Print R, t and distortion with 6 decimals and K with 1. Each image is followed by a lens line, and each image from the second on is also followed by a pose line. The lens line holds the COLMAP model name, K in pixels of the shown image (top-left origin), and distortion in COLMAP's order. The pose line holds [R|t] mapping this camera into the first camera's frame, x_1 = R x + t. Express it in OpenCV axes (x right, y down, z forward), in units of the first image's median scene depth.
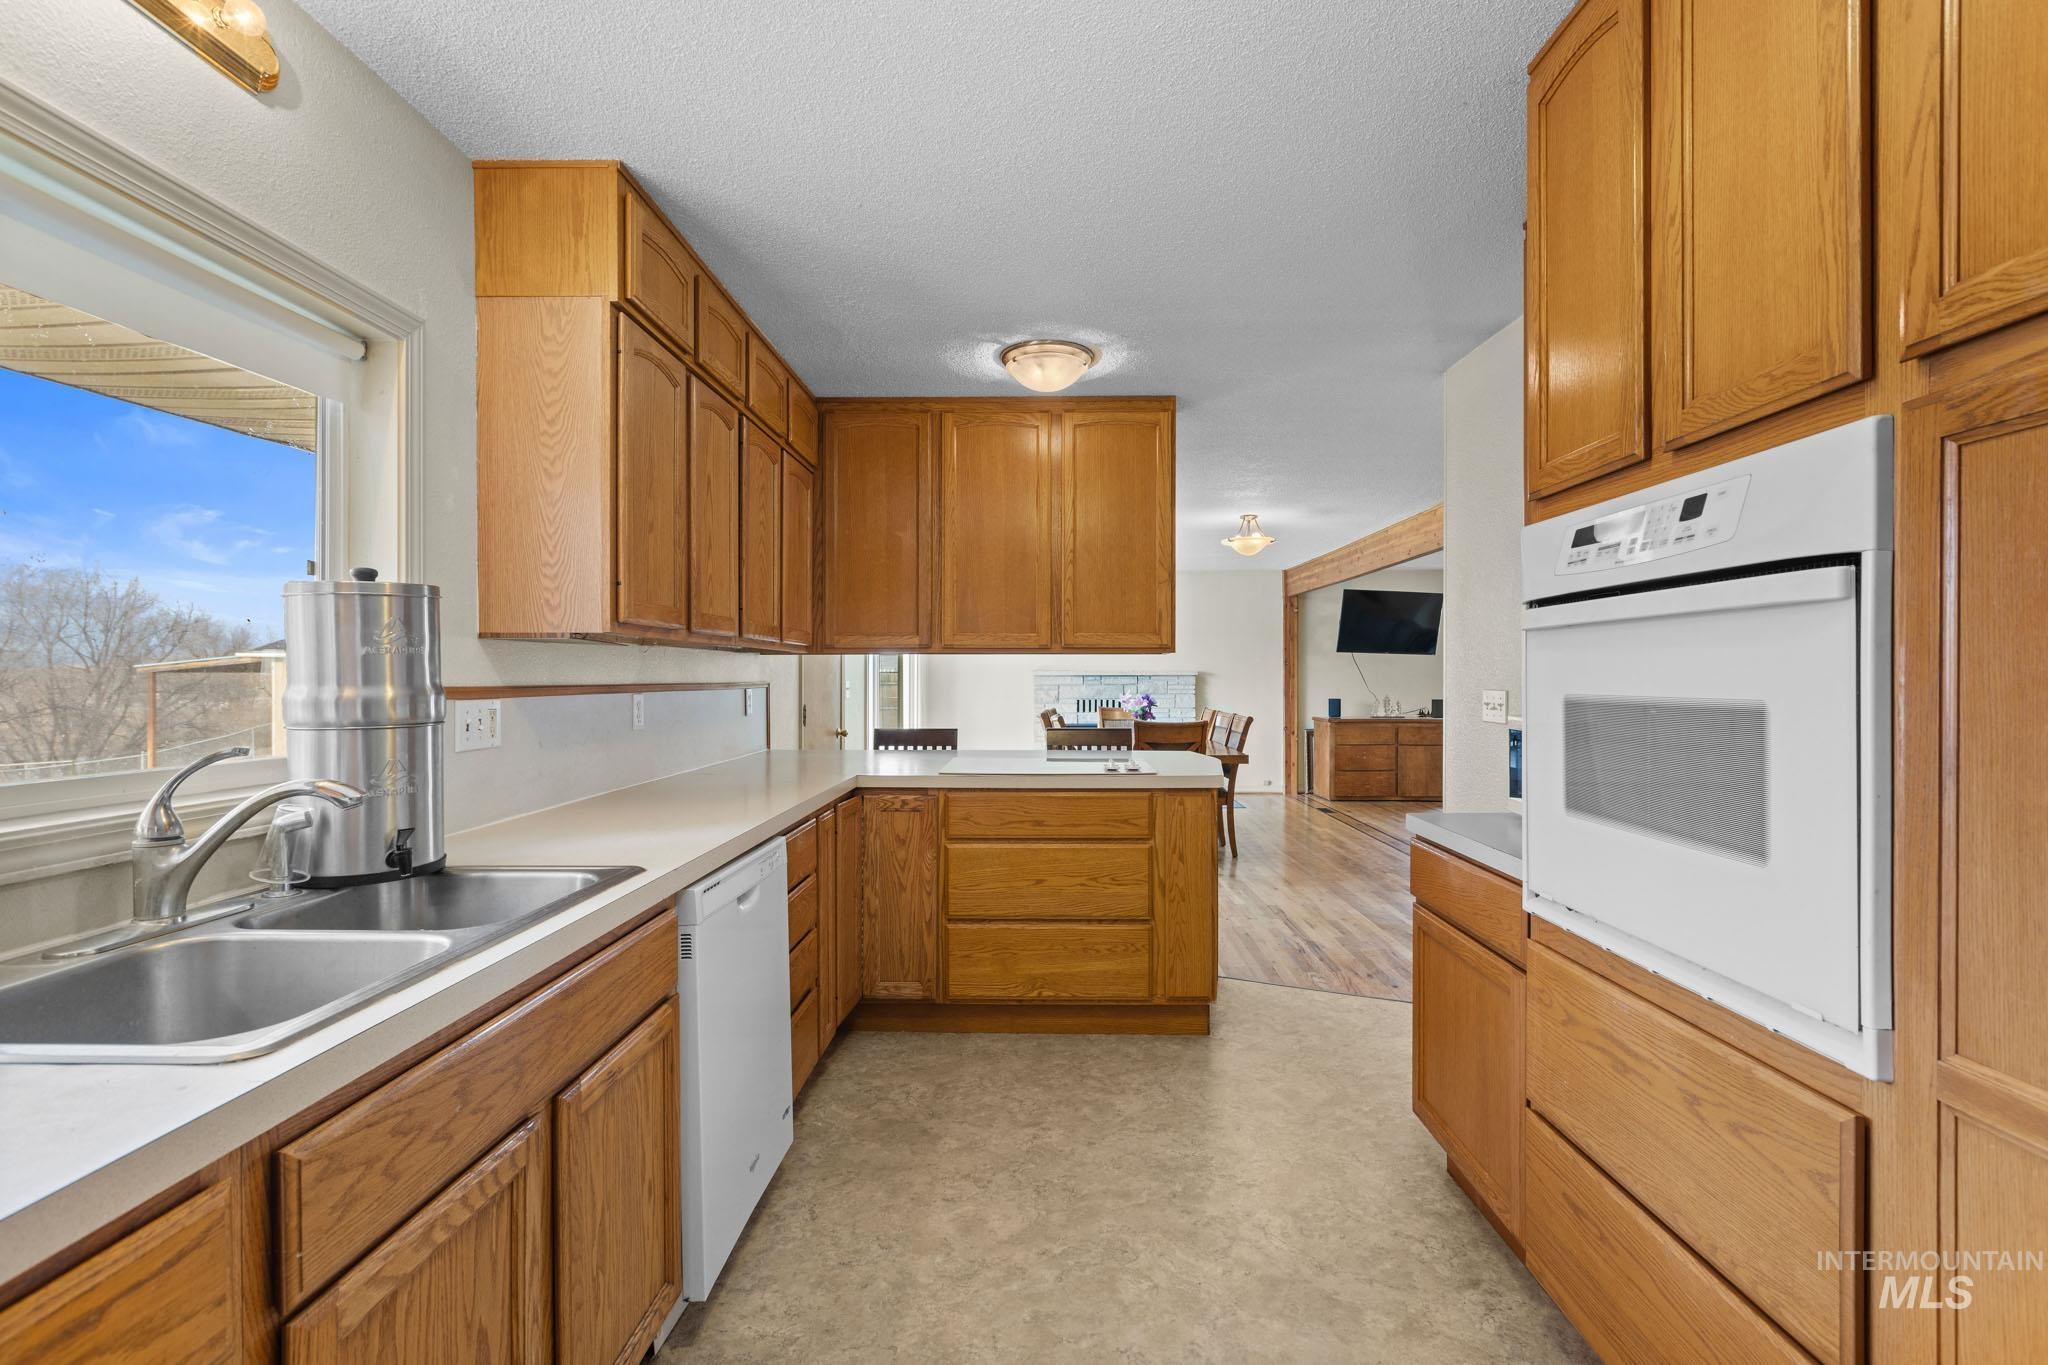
lens RADIAL K [[911.0, 0, 1030.9], [0, 911.0, 682.6], [0, 0, 1]] dist [0.003590, -0.000319]
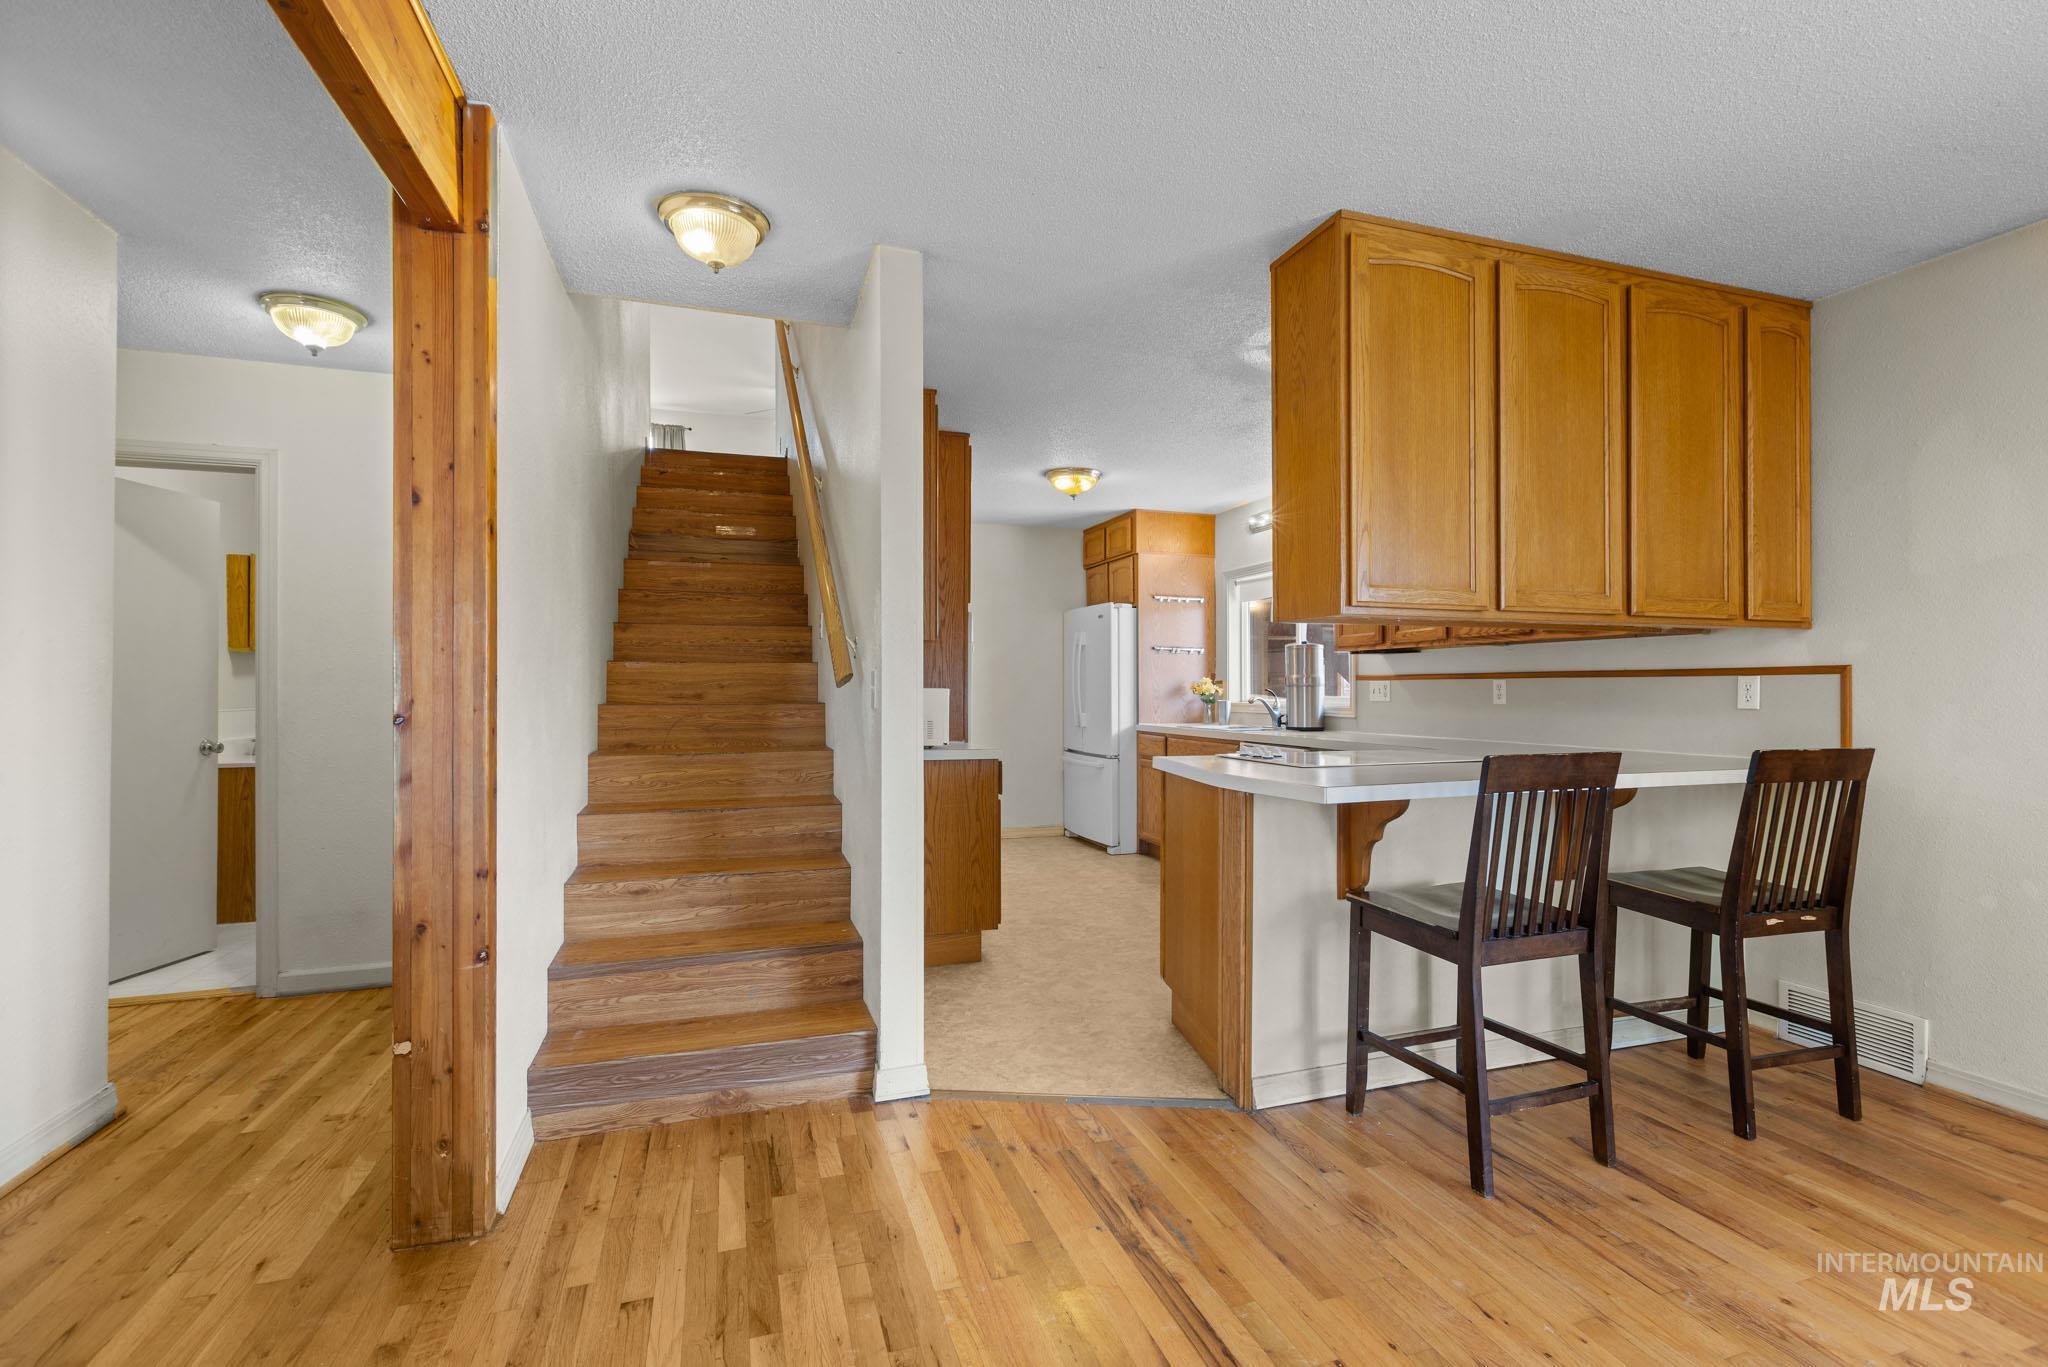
lens RADIAL K [[928.2, 0, 1019.9], [0, 928.2, 680.1], [0, 0, 1]] dist [-0.000207, -0.000308]
pose [[-0.946879, -0.000877, -0.321590, 0.736423], [0.000557, 0.999990, -0.004367, 0.019201], [0.321591, -0.004314, -0.946869, 2.066258]]
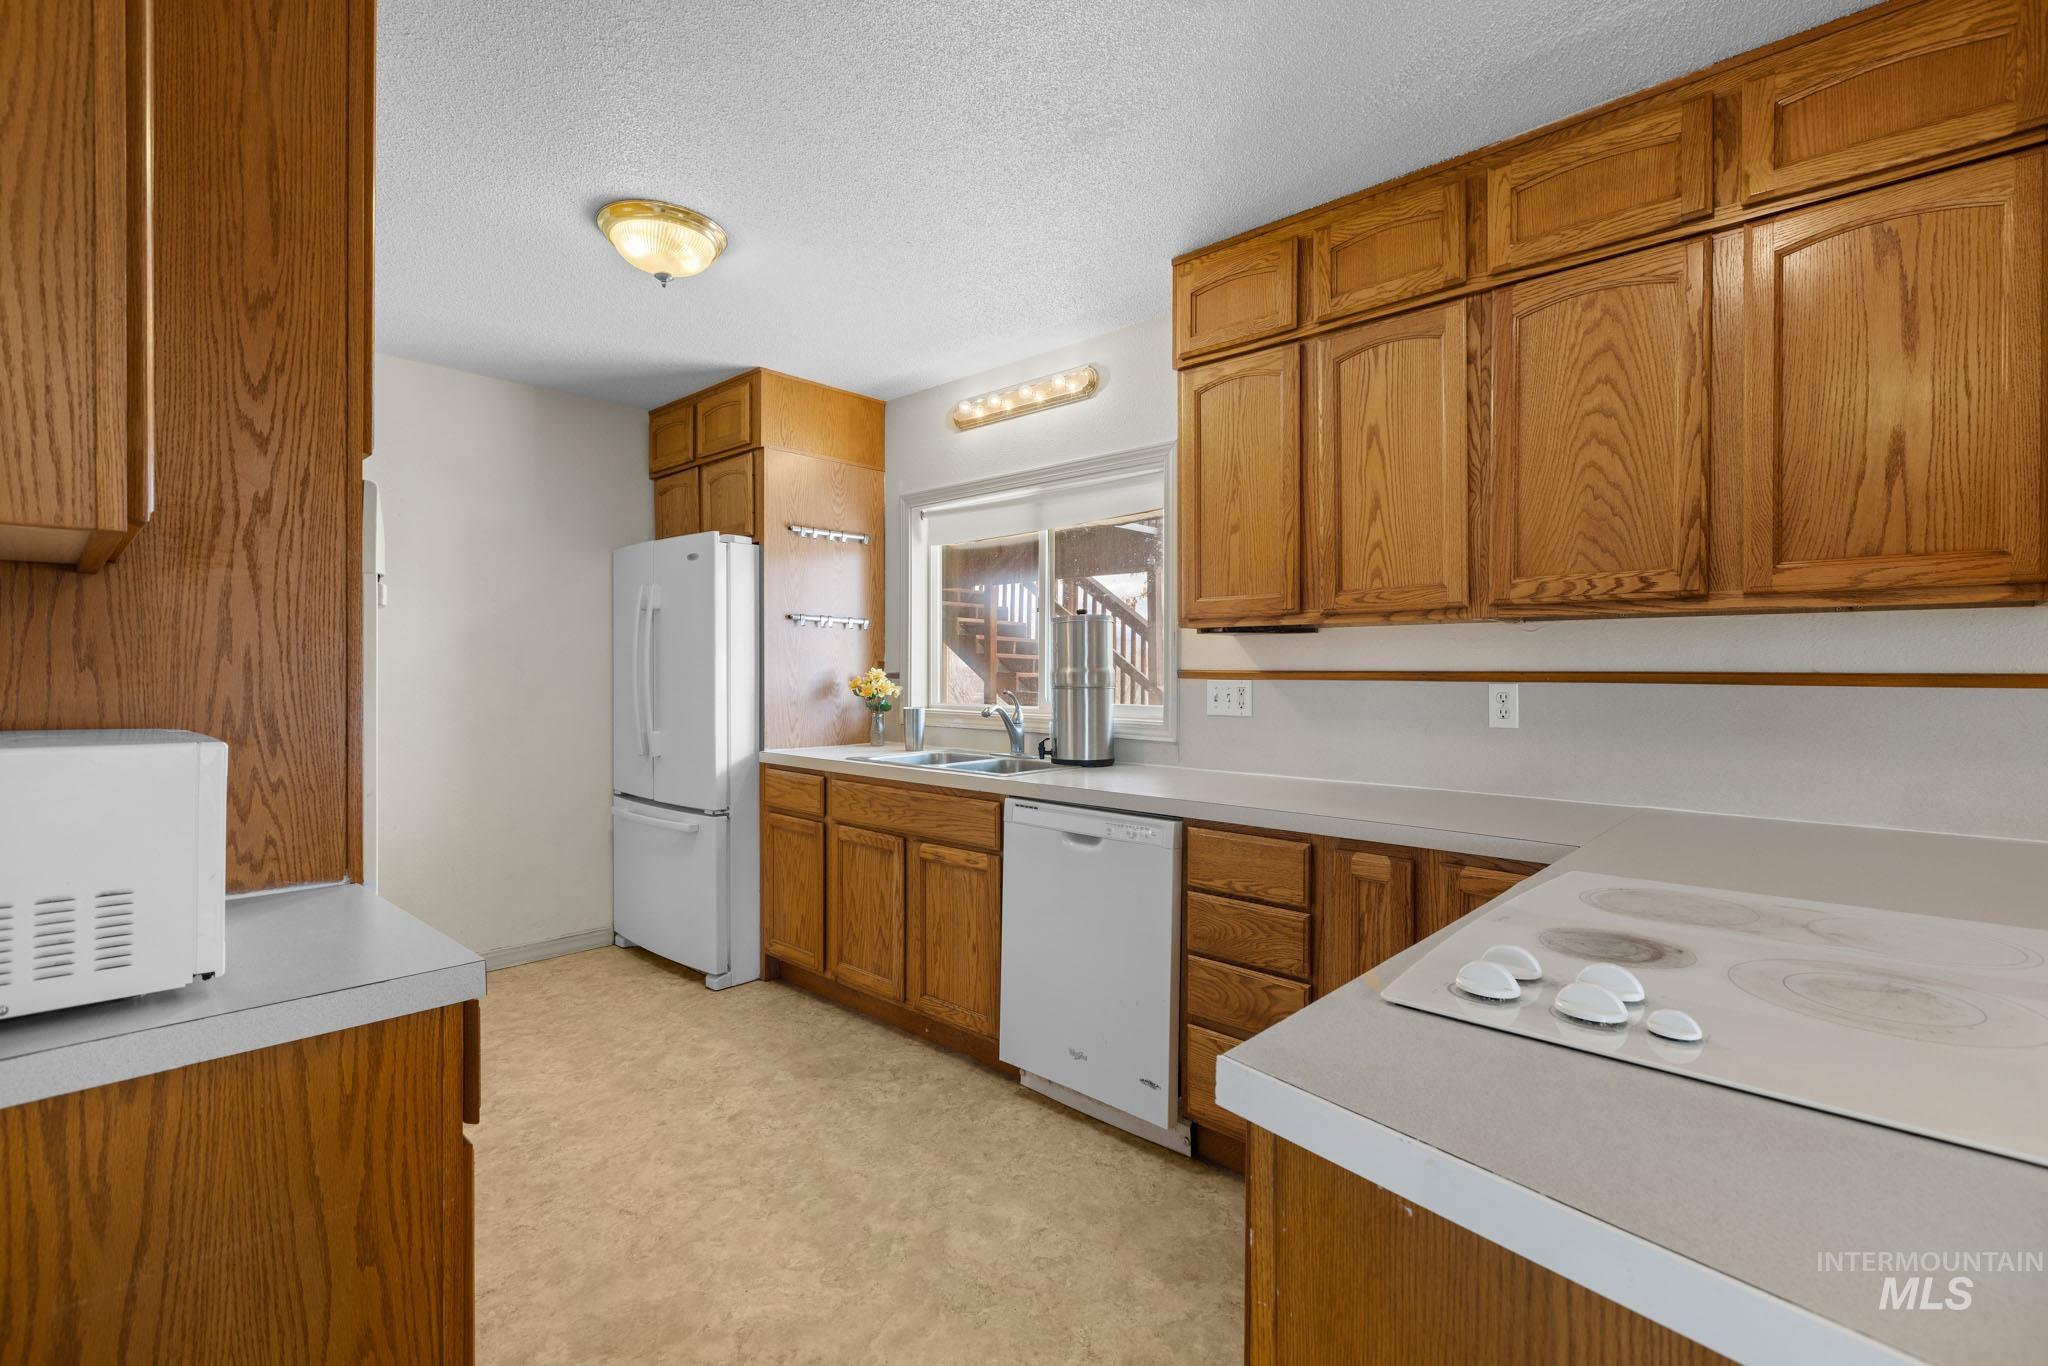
lens RADIAL K [[951.7, 0, 1014.8], [0, 951.7, 672.9], [0, 0, 1]] dist [0.000254, -0.002117]
pose [[-0.688945, 0.003844, -0.724803, 0.460171], [-0.004052, 0.999950, 0.009156, -0.002582], [0.724802, 0.009245, -0.688895, 1.214039]]
